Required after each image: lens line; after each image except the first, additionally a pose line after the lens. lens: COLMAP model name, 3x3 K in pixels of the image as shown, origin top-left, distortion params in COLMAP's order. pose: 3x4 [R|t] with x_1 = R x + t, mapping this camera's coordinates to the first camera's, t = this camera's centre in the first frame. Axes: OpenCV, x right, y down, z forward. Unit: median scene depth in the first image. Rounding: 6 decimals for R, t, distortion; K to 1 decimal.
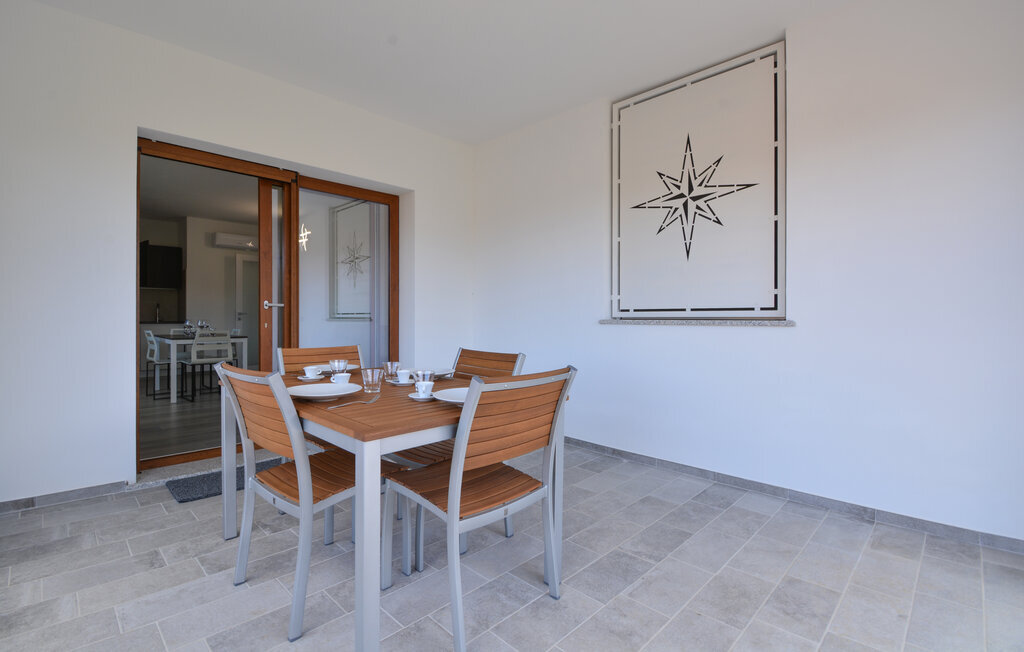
lens RADIAL K [[464.4, 0, 496.6], [0, 464.4, 318.7], [0, 0, 1]] dist [-0.002634, -0.007869]
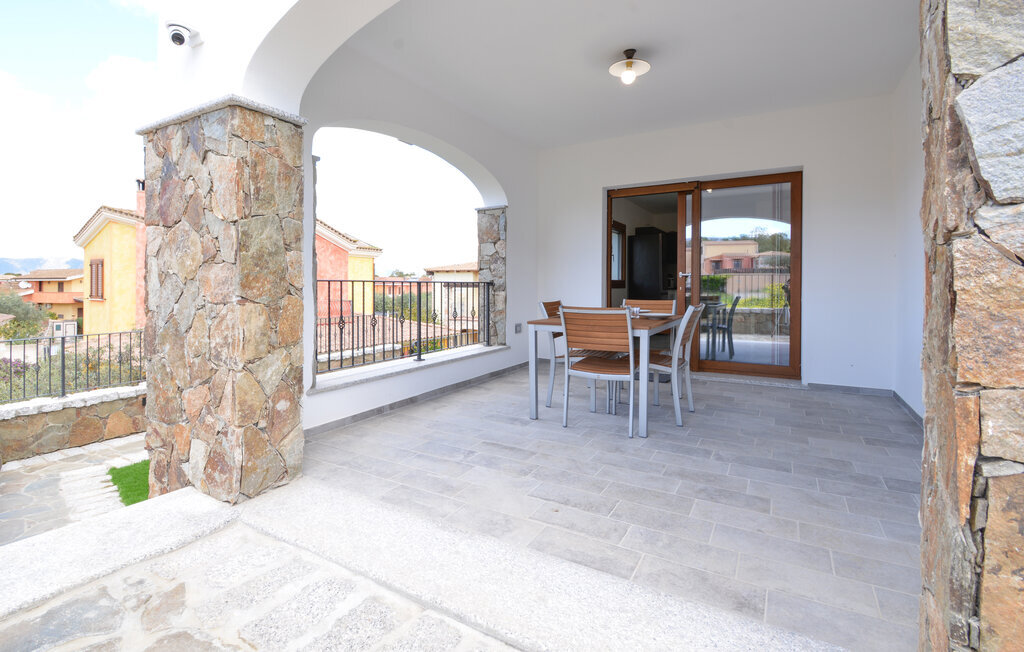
lens RADIAL K [[464.4, 0, 475.4], [0, 464.4, 288.4], [0, 0, 1]] dist [-0.002634, -0.007869]
pose [[0.223885, 0.000681, -0.974615, 0.522603], [-0.000209, 1.000000, 0.000651, 0.009017], [0.974616, 0.000059, 0.223885, 0.006559]]
